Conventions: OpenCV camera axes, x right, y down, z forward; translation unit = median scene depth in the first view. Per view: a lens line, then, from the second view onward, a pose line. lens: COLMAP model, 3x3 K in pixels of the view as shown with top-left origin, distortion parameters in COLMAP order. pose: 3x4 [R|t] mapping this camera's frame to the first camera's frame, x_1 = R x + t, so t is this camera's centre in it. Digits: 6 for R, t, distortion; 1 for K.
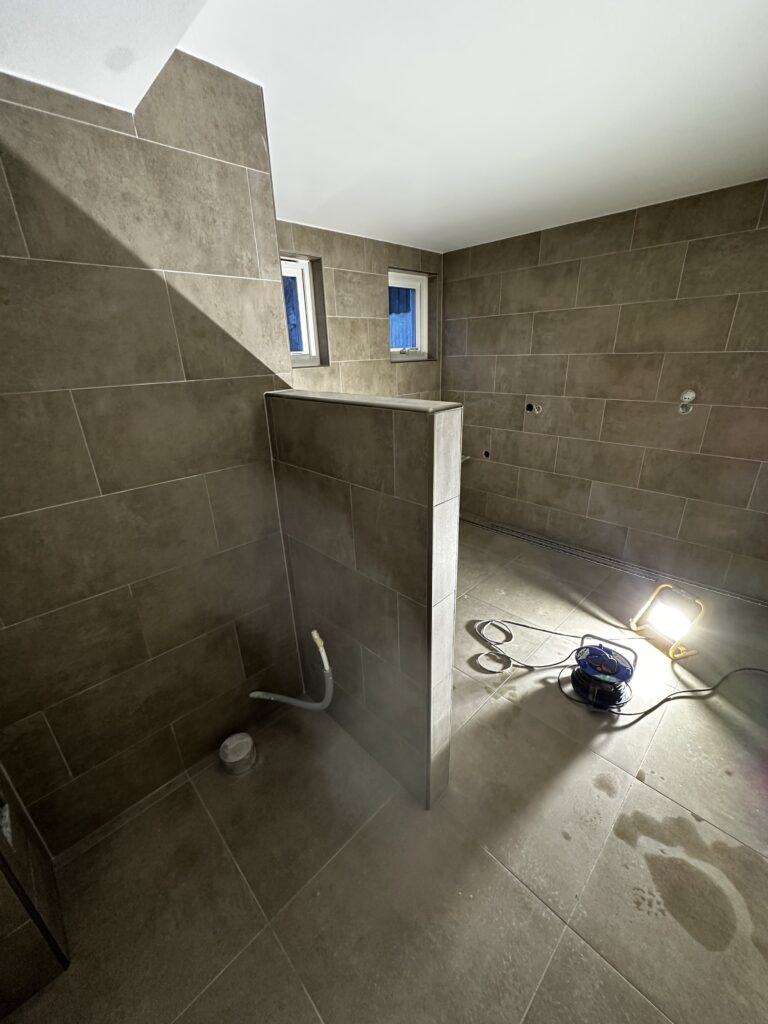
lens RADIAL K [[407.7, 0, 383.7], [0, 407.7, 513.9], [0, 0, 1]] dist [-0.003244, -0.000357]
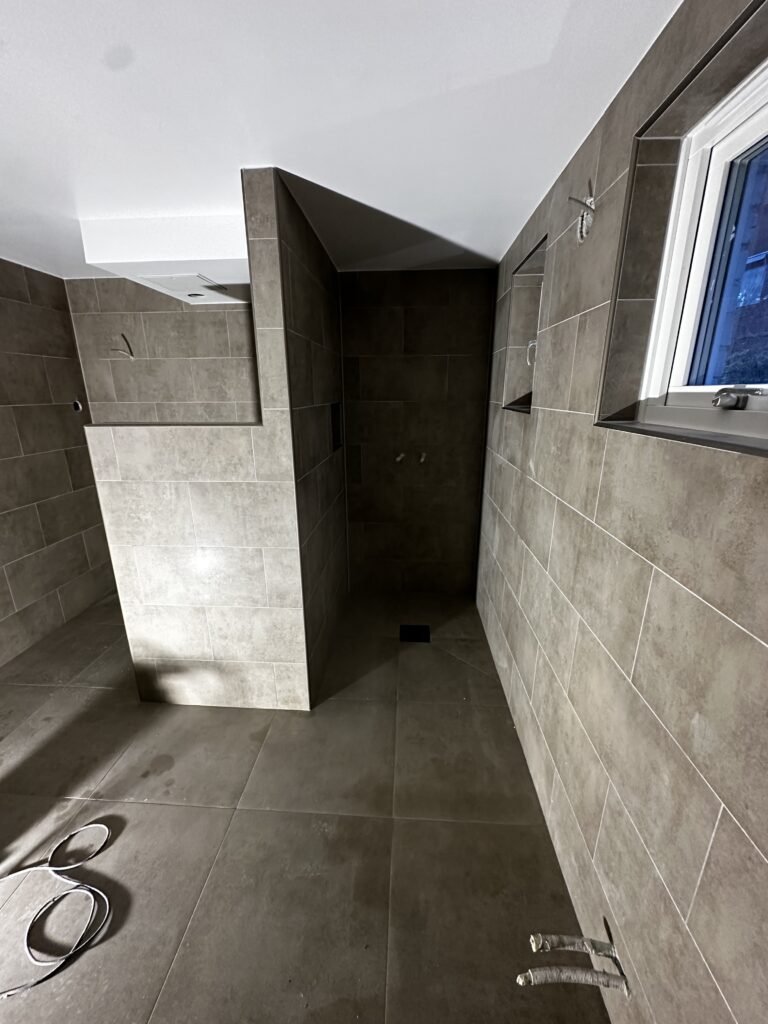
lens RADIAL K [[407.7, 0, 384.6], [0, 407.7, 510.4], [0, 0, 1]] dist [-0.003244, -0.000357]
pose [[-0.738168, 0.228193, -0.634851, 0.293508], [-0.221727, 0.806708, 0.547776, -0.831115], [0.637138, 0.545114, -0.544890, 2.035304]]
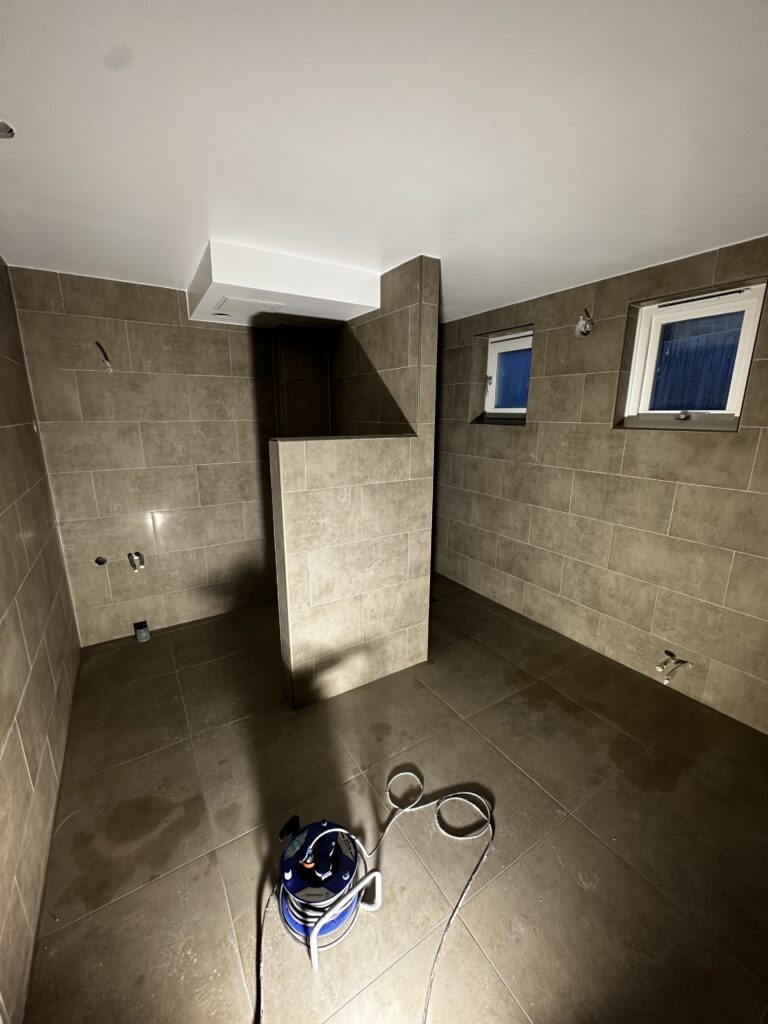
lens RADIAL K [[407.7, 0, 385.7], [0, 407.7, 510.8], [0, 0, 1]] dist [-0.003244, -0.000357]
pose [[-0.204996, 0.265922, -0.941946, 1.300749], [-0.361906, 0.873584, 0.325384, -0.527168], [0.909396, 0.407598, -0.082842, 1.190178]]
